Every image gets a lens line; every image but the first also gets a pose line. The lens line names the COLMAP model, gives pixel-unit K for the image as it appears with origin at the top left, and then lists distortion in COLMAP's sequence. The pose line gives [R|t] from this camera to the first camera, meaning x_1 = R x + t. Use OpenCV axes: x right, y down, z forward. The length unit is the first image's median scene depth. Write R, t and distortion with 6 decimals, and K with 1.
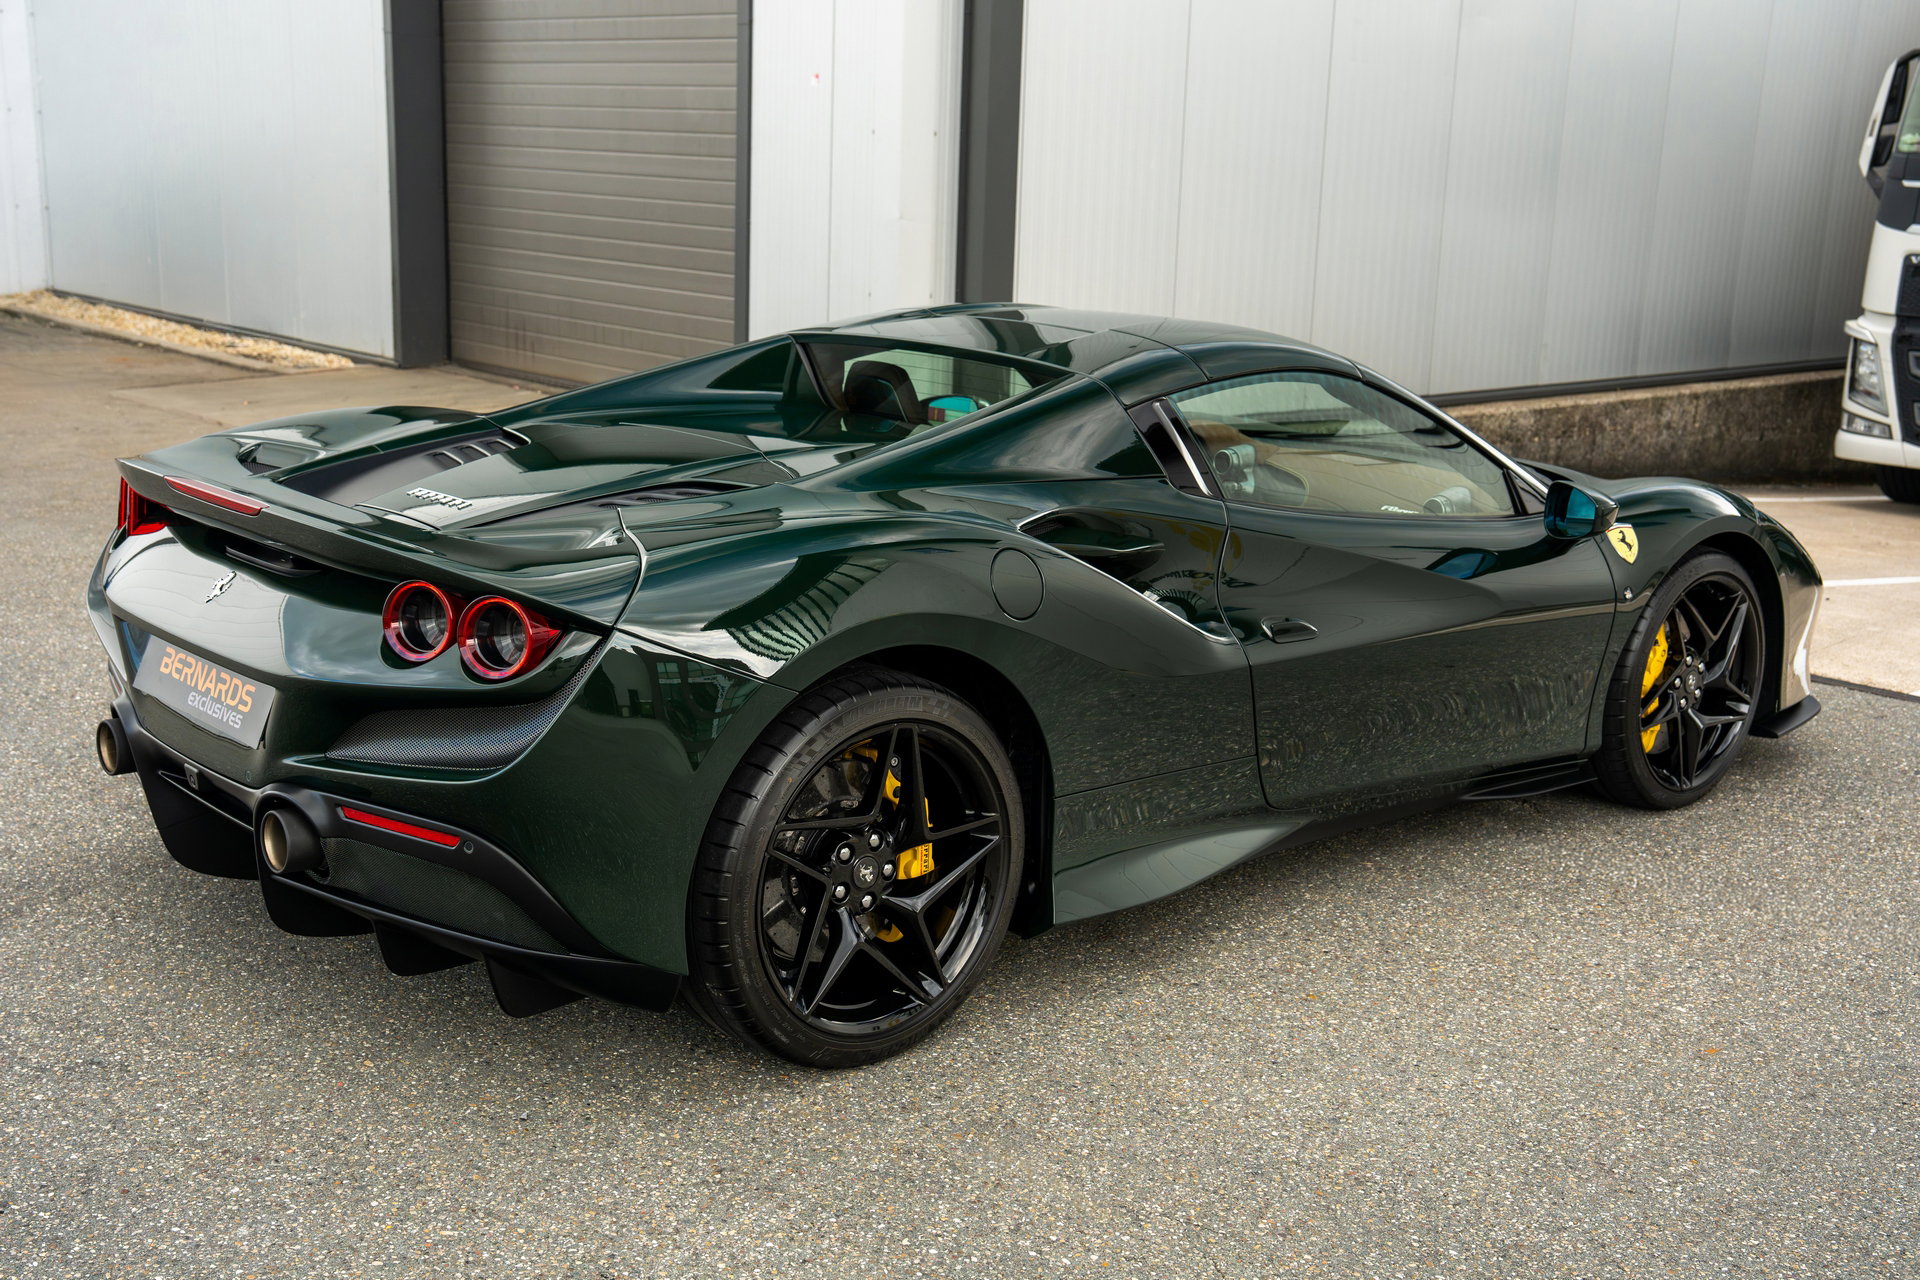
lens RADIAL K [[2226.4, 0, 962.3], [0, 2226.4, 632.5], [0, 0, 1]] dist [0.047585, 0.163863]
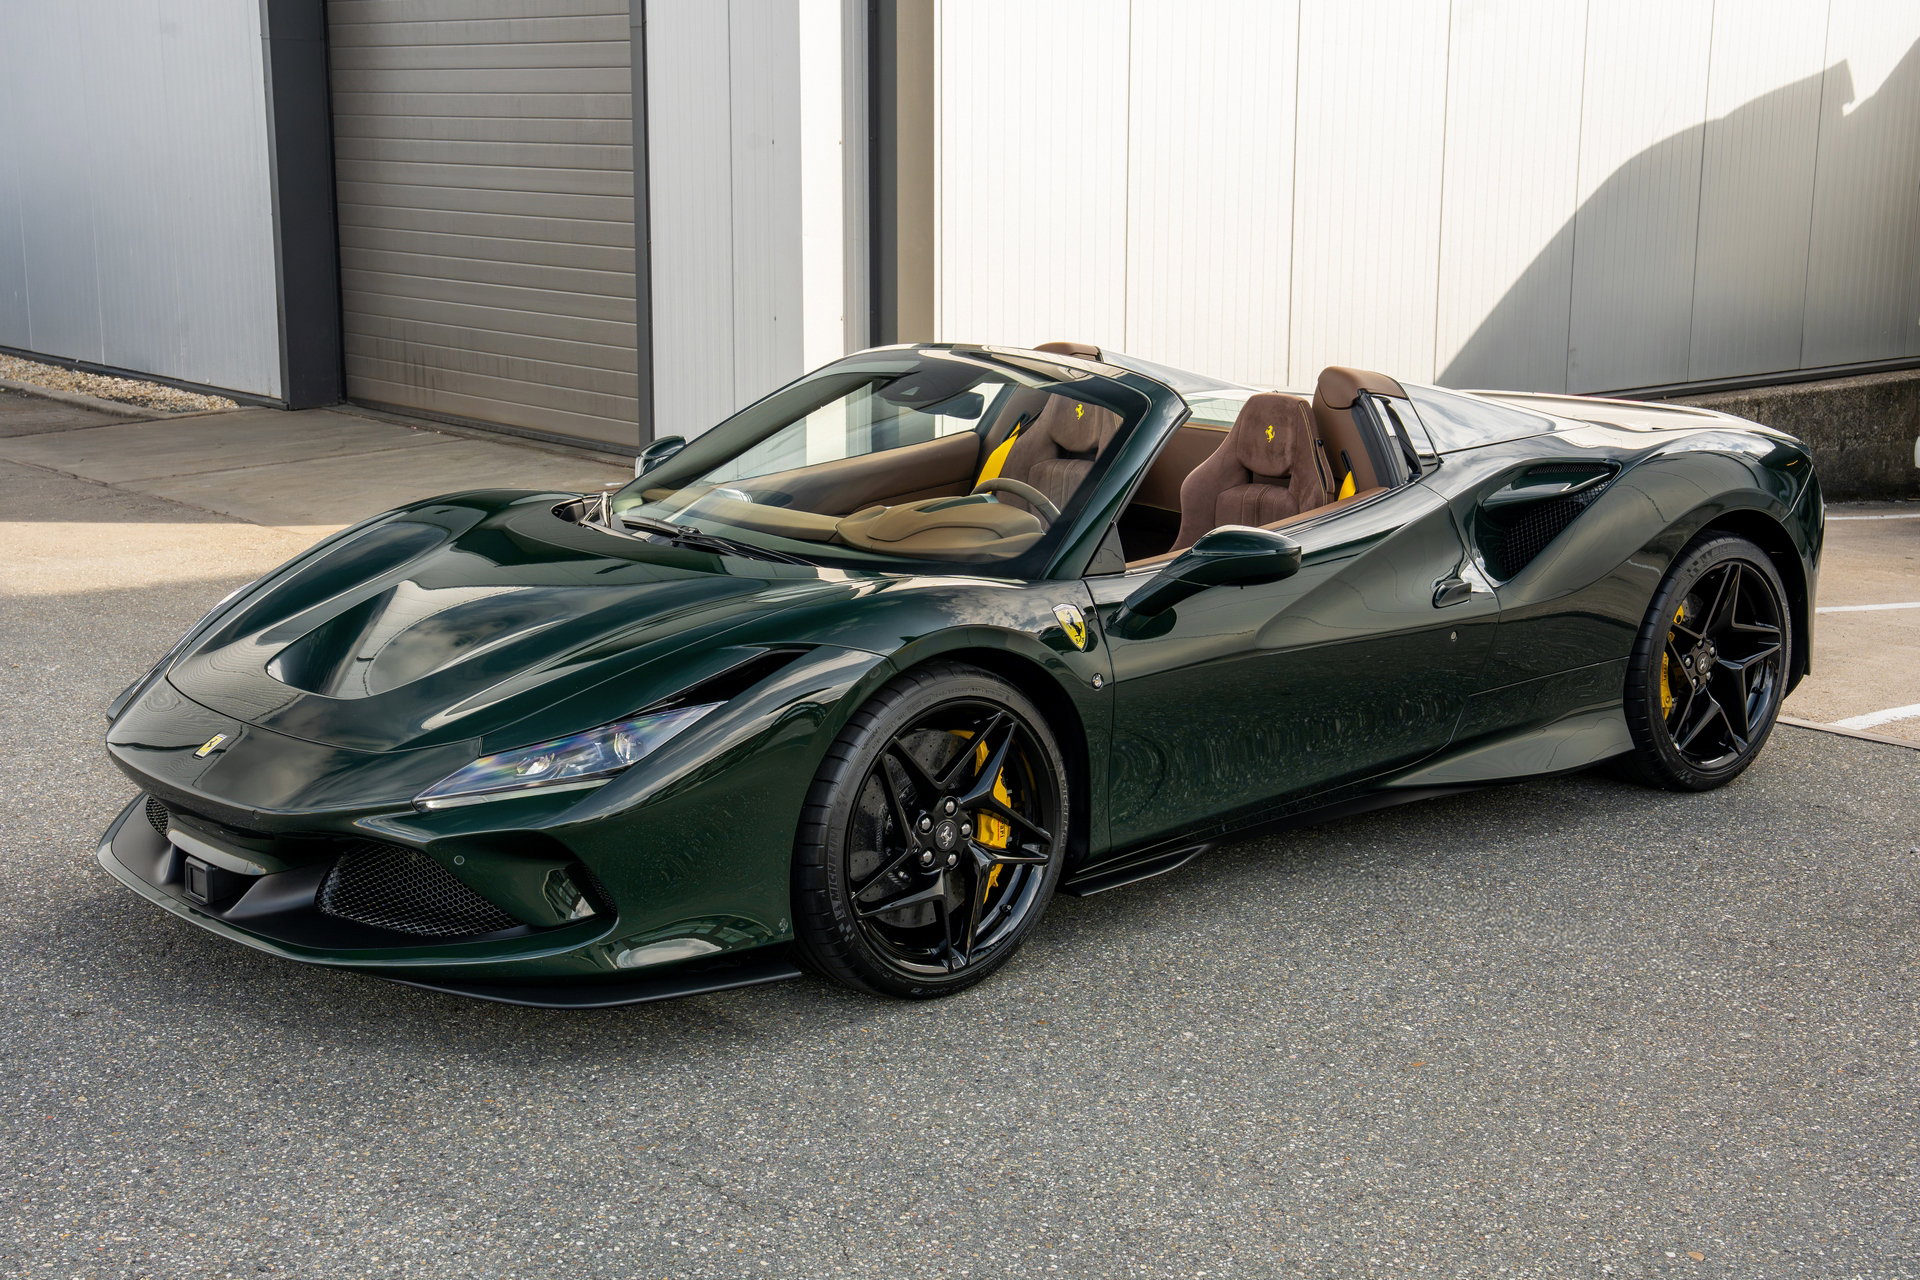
lens RADIAL K [[2687.5, 0, 958.6], [0, 2687.5, 595.0], [0, 0, 1]] dist [0.143218, 0.160610]
pose [[0.999072, -0.023714, -0.035952, 0.175420], [0.022258, 0.998937, -0.040372, 0.019414], [0.036871, 0.039535, 0.998538, -0.237600]]
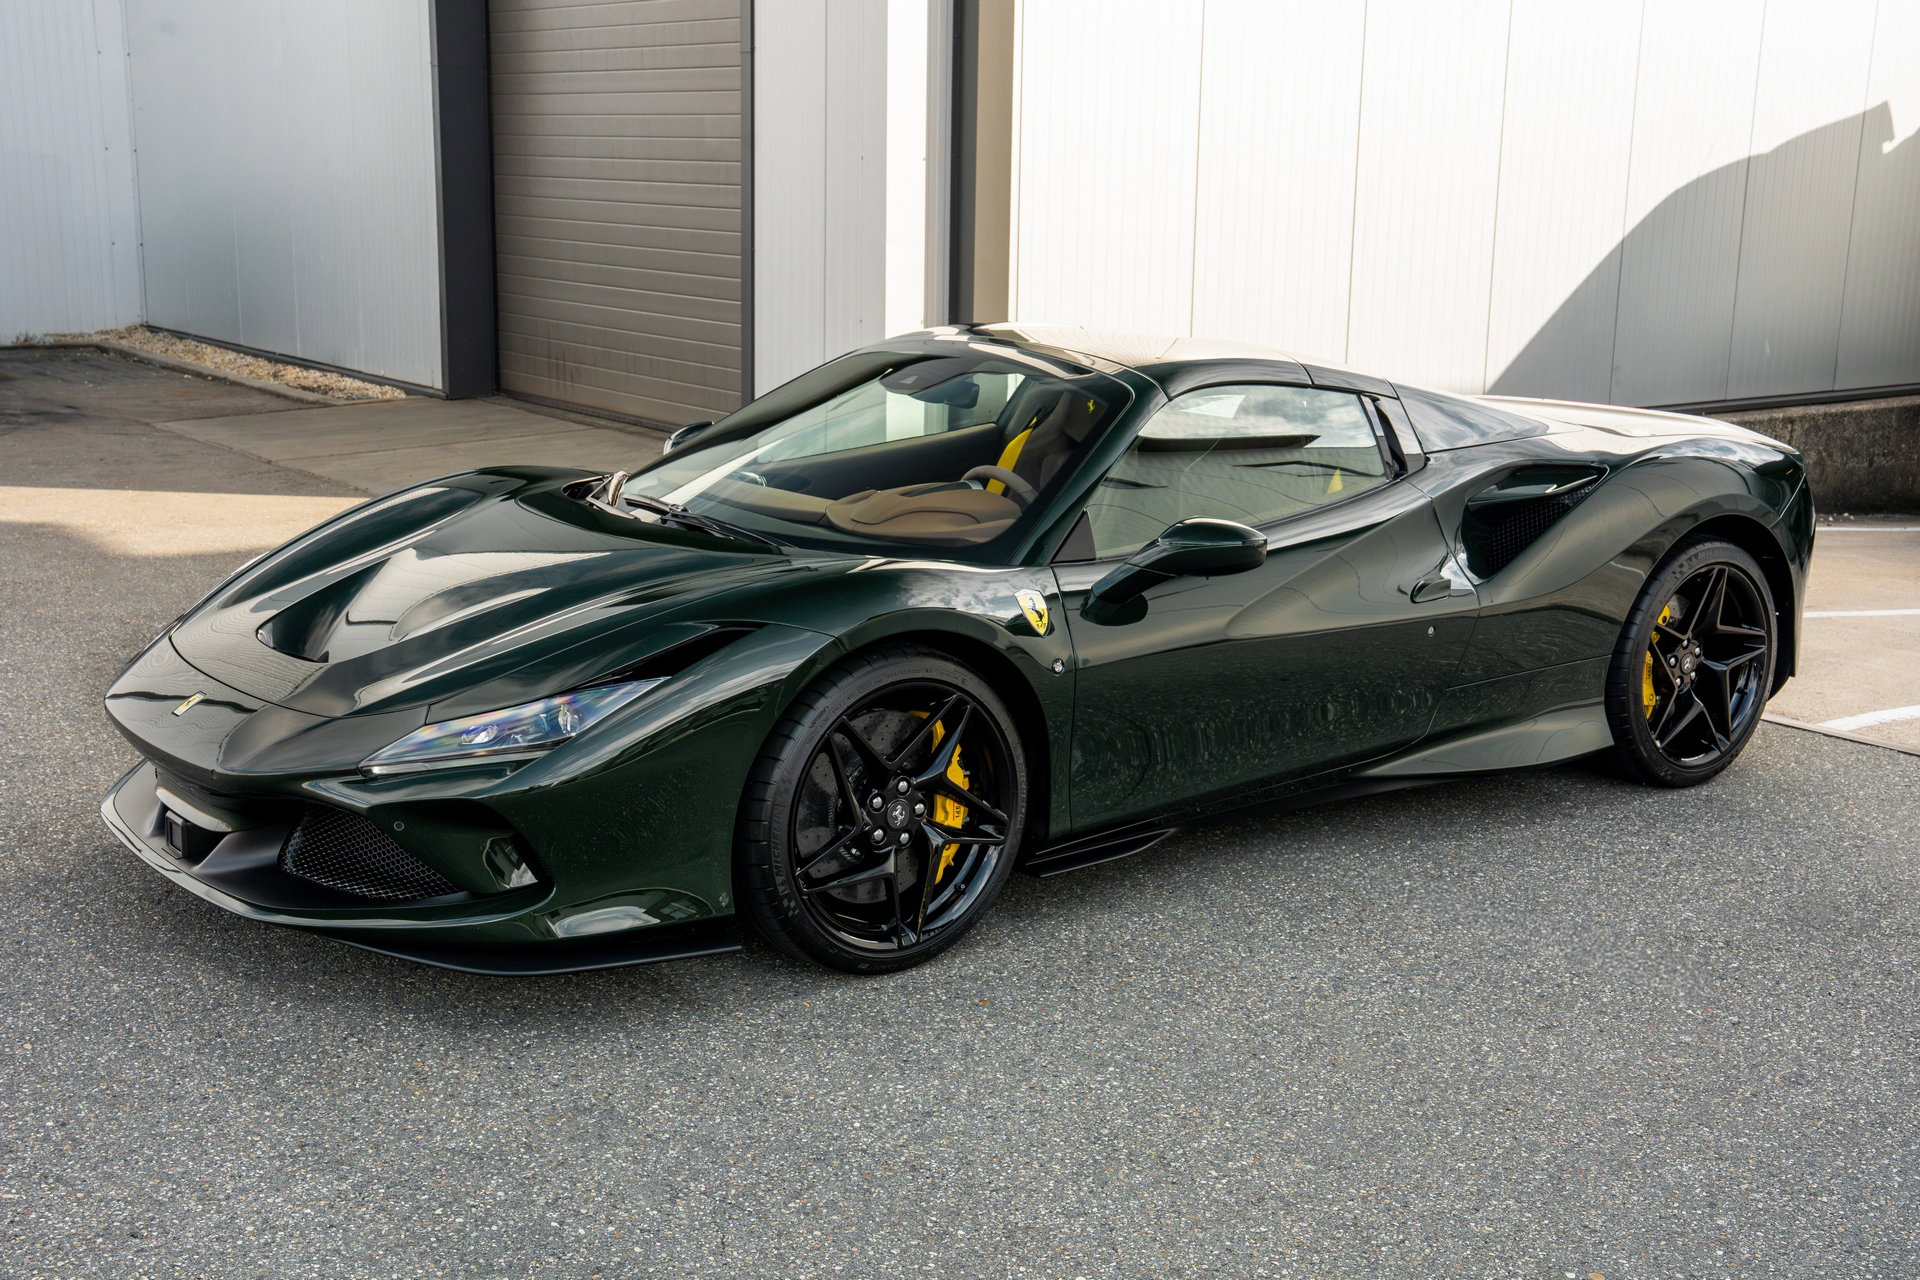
lens RADIAL K [[2335.2, 0, 965.7], [0, 2335.2, 634.0], [0, 0, 1]] dist [0.080299, 0.144781]
pose [[0.995323, 0.003789, -0.096528, 0.262910], [-0.005555, 0.999822, -0.018032, 0.014938], [0.096443, 0.018484, 0.995167, -0.071621]]
